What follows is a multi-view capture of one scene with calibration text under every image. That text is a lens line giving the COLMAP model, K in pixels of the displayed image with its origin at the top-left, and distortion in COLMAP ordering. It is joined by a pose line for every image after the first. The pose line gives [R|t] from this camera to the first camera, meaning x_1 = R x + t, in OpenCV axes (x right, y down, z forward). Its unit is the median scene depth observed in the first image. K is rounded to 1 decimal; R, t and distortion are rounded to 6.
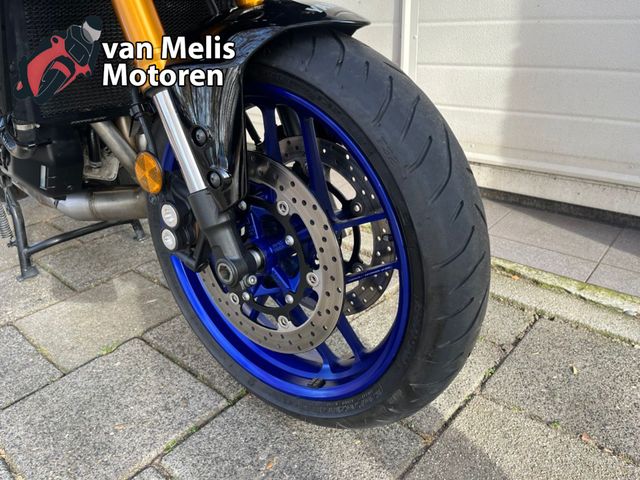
lens RADIAL K [[496.9, 0, 320.9], [0, 496.9, 240.3], [0, 0, 1]] dist [0.043047, -0.063399]
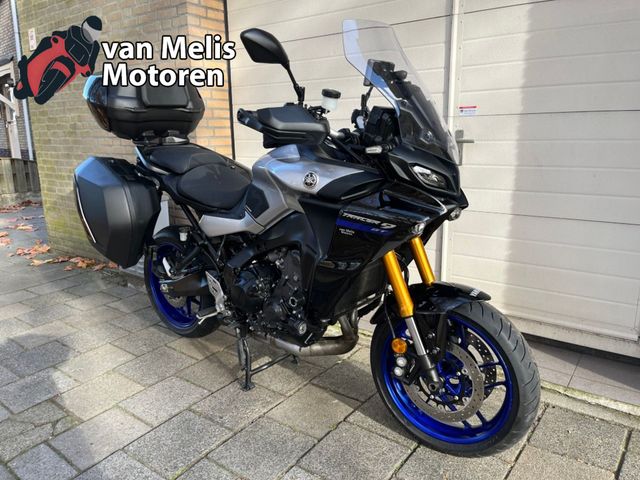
lens RADIAL K [[496.9, 0, 303.2], [0, 496.9, 234.6], [0, 0, 1]] dist [0.043047, -0.063399]
pose [[0.998576, 0.001021, 0.053332, -0.657127], [0.009573, 0.980155, -0.198002, -0.132986], [-0.052476, 0.198231, 0.978750, -1.054532]]
